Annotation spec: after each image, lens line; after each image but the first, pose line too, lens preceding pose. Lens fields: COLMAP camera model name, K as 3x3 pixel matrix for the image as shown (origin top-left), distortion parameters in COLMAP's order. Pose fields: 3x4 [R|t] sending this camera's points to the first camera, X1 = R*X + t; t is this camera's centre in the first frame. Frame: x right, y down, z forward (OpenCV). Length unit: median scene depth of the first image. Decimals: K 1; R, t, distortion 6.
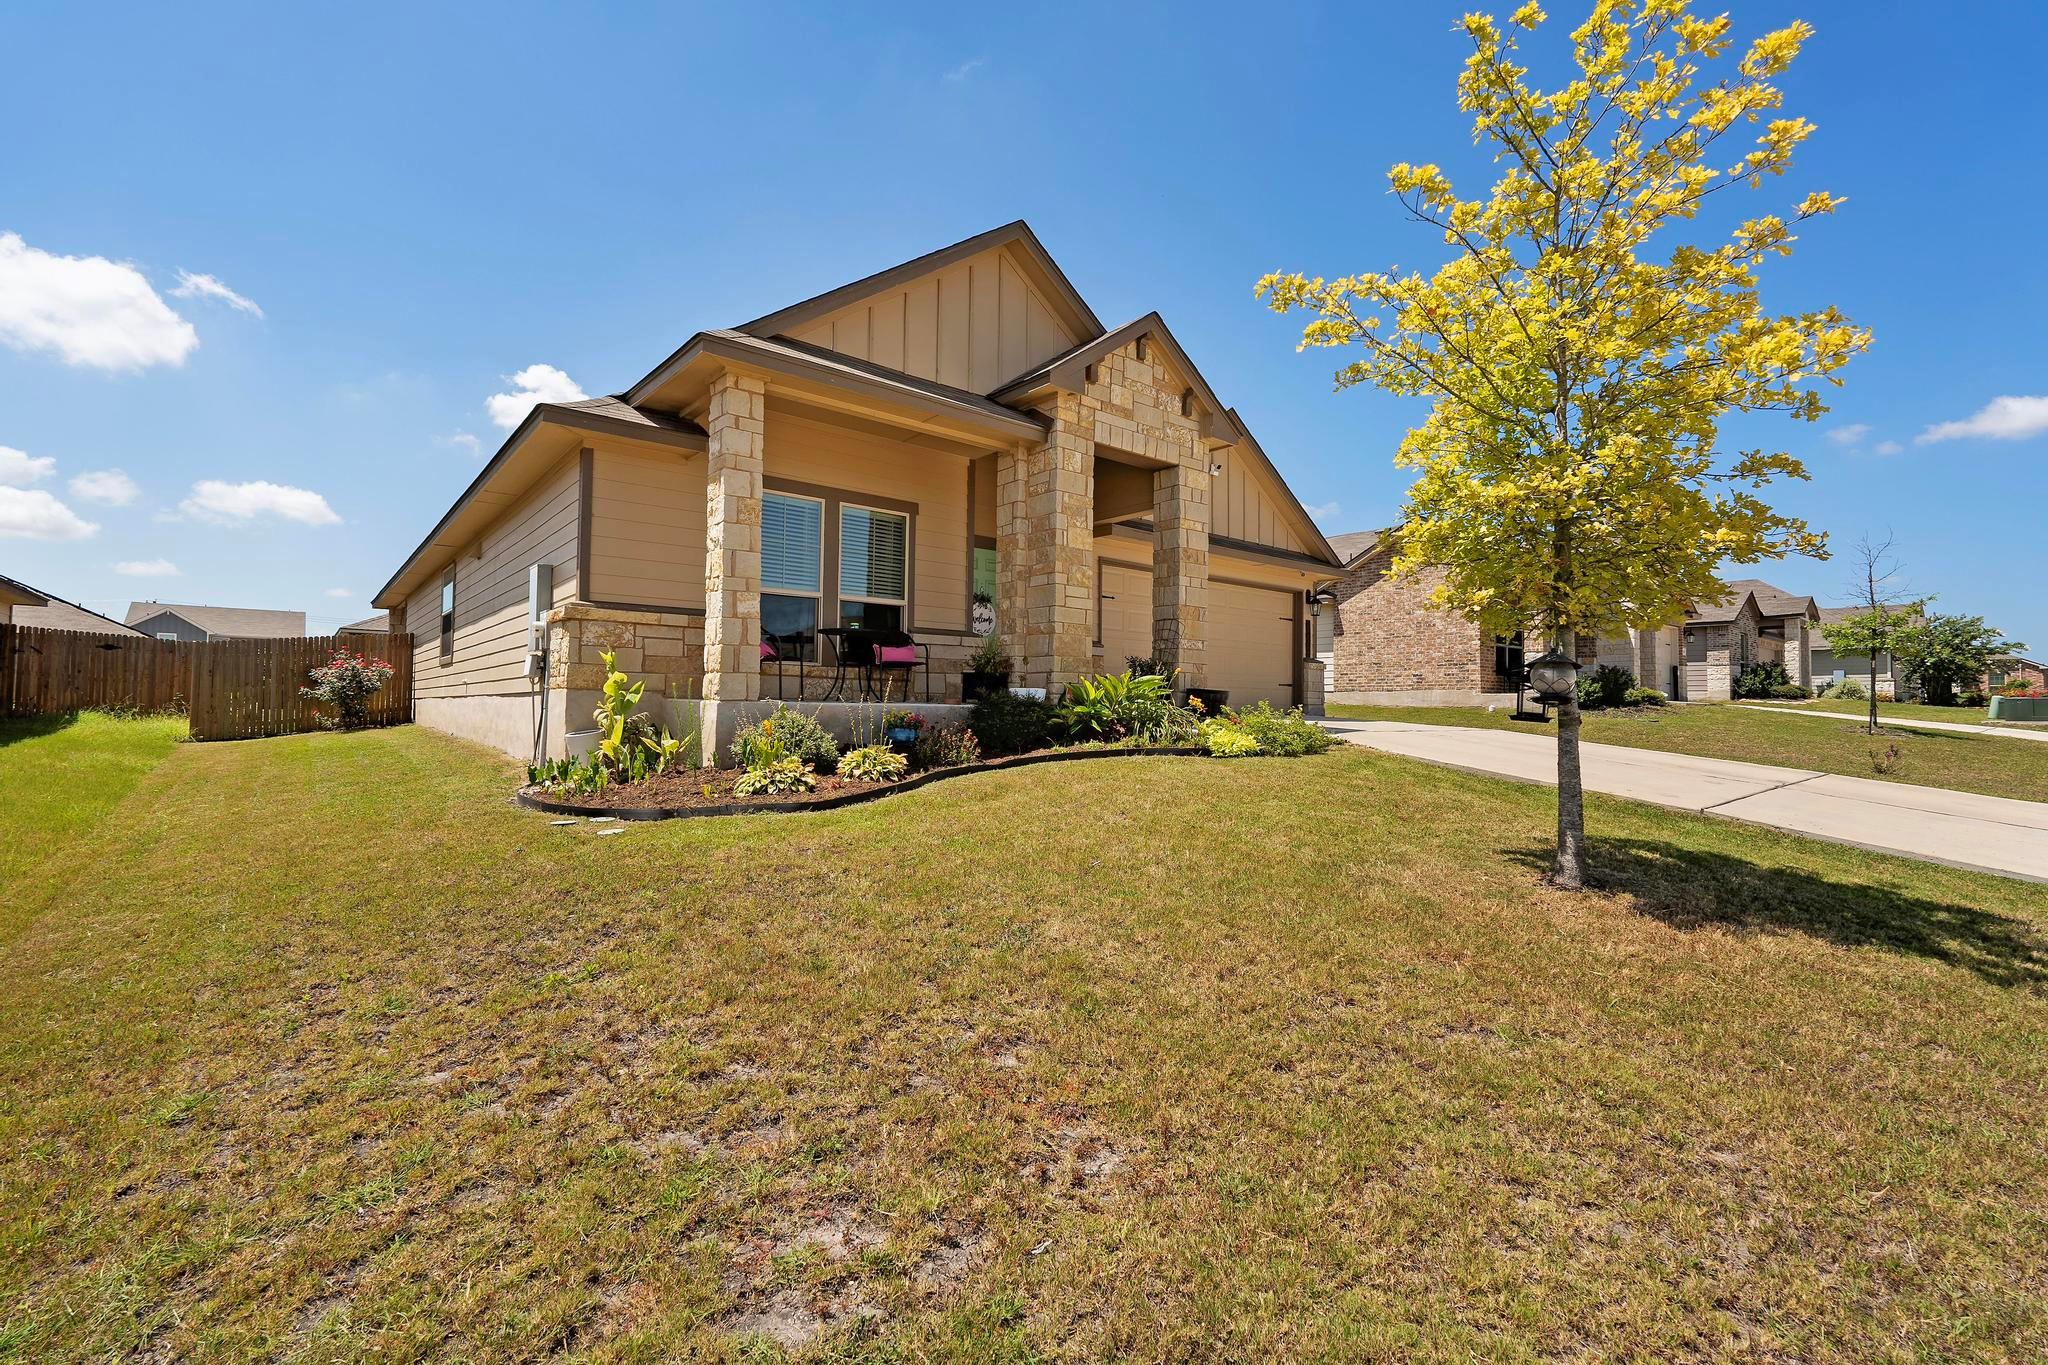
lens RADIAL K [[895.2, 0, 1019.1], [0, 895.2, 684.1], [0, 0, 1]] dist [-0.006946, 0.001575]
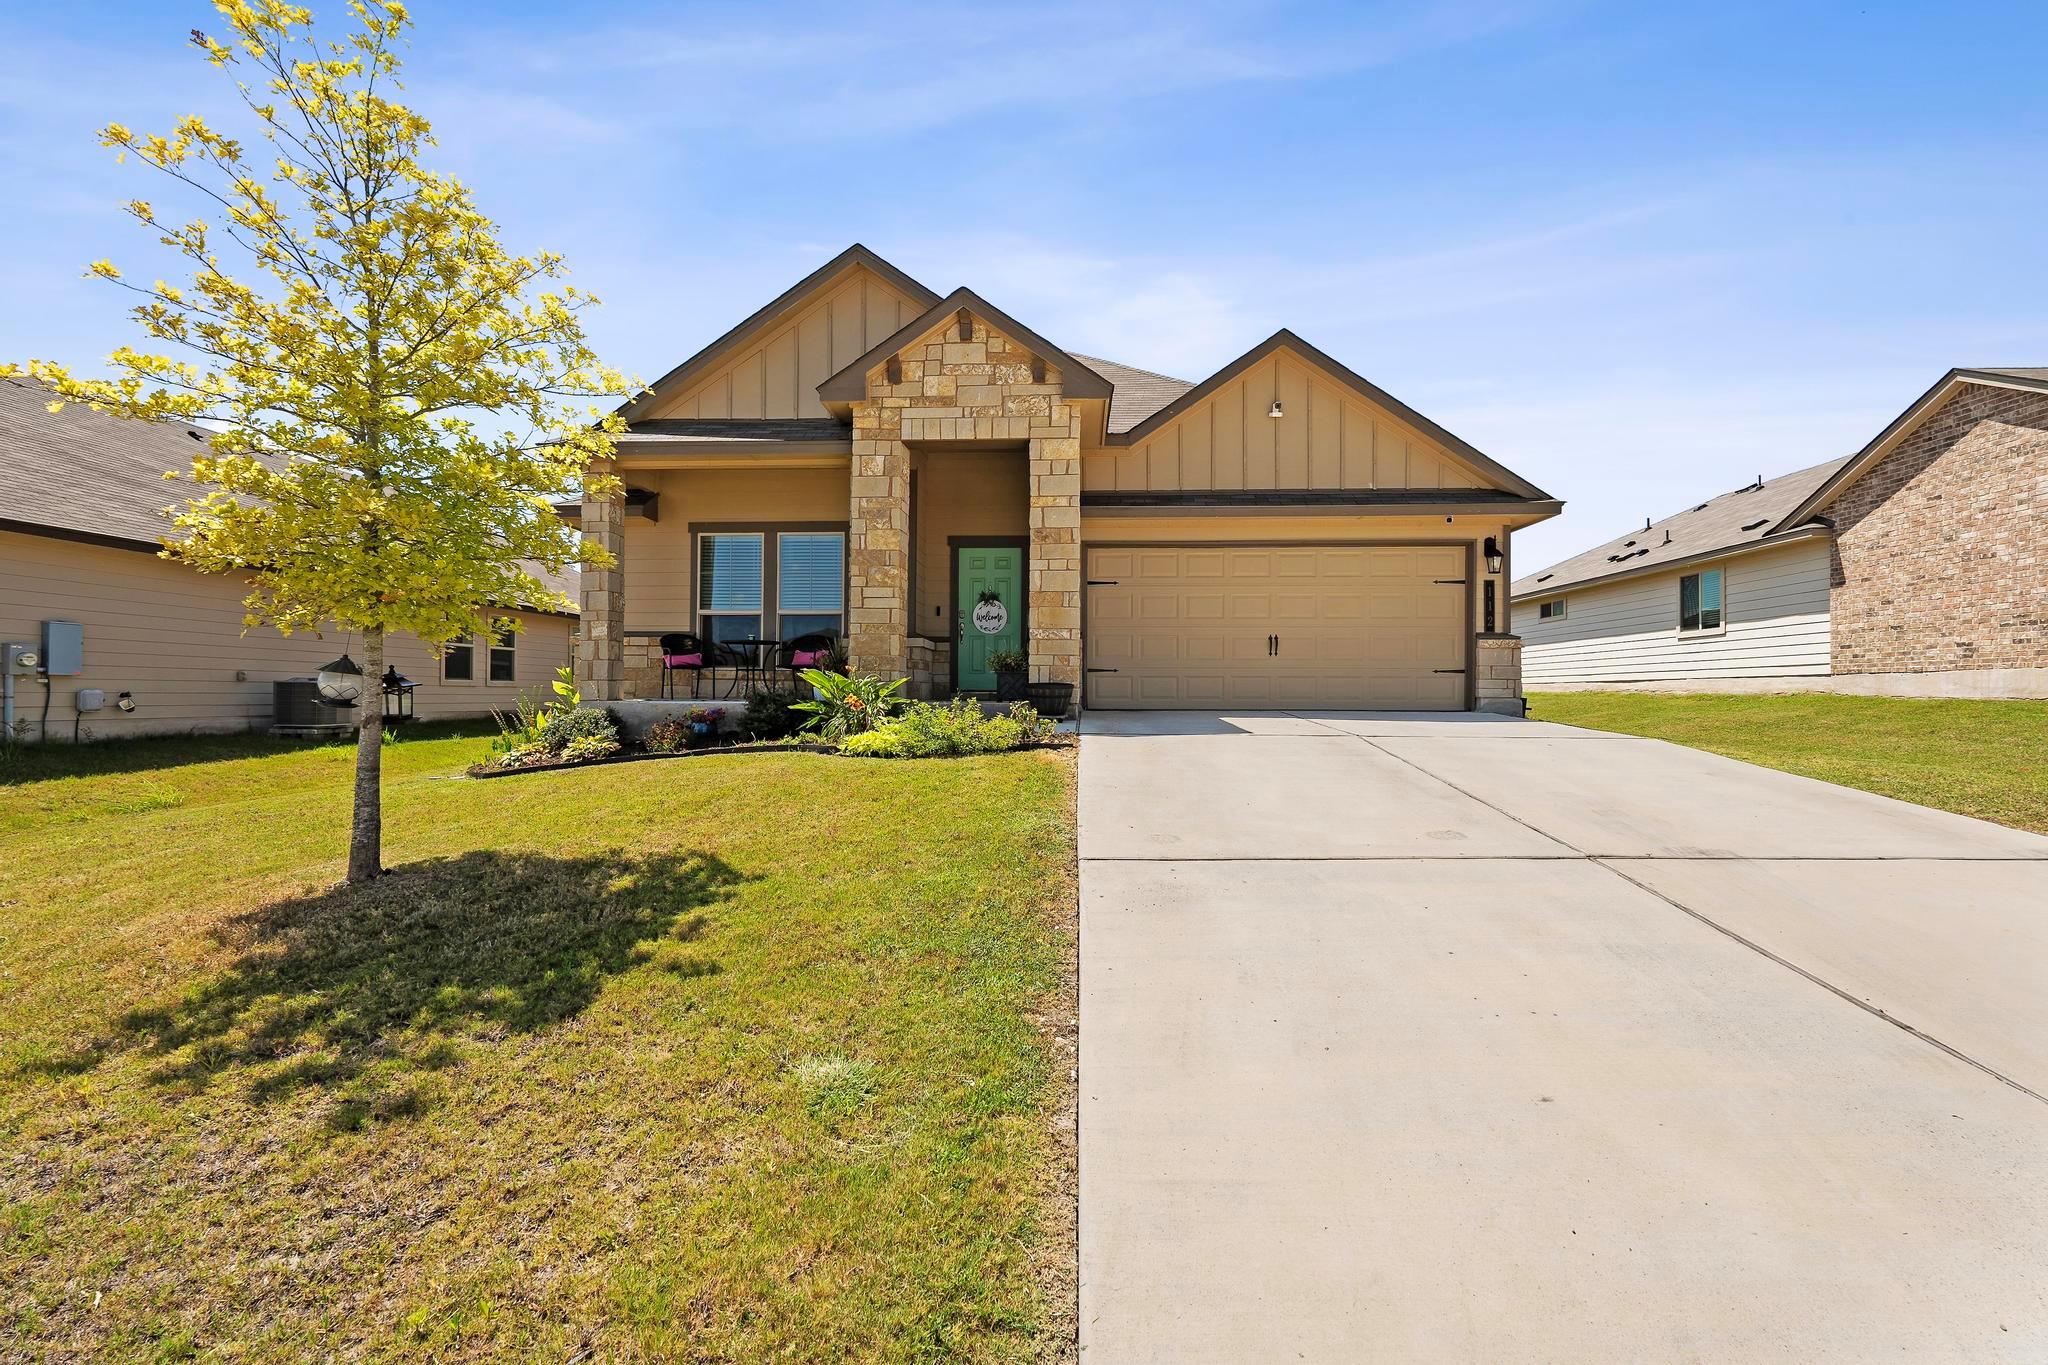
lens RADIAL K [[895.2, 0, 1023.7], [0, 895.2, 690.8], [0, 0, 1]] dist [-0.006946, 0.001575]
pose [[0.735136, -0.010982, -0.677830, 0.827421], [0.022043, 0.999727, 0.007710, 0.005506], [0.677561, -0.020609, 0.735178, 0.333997]]
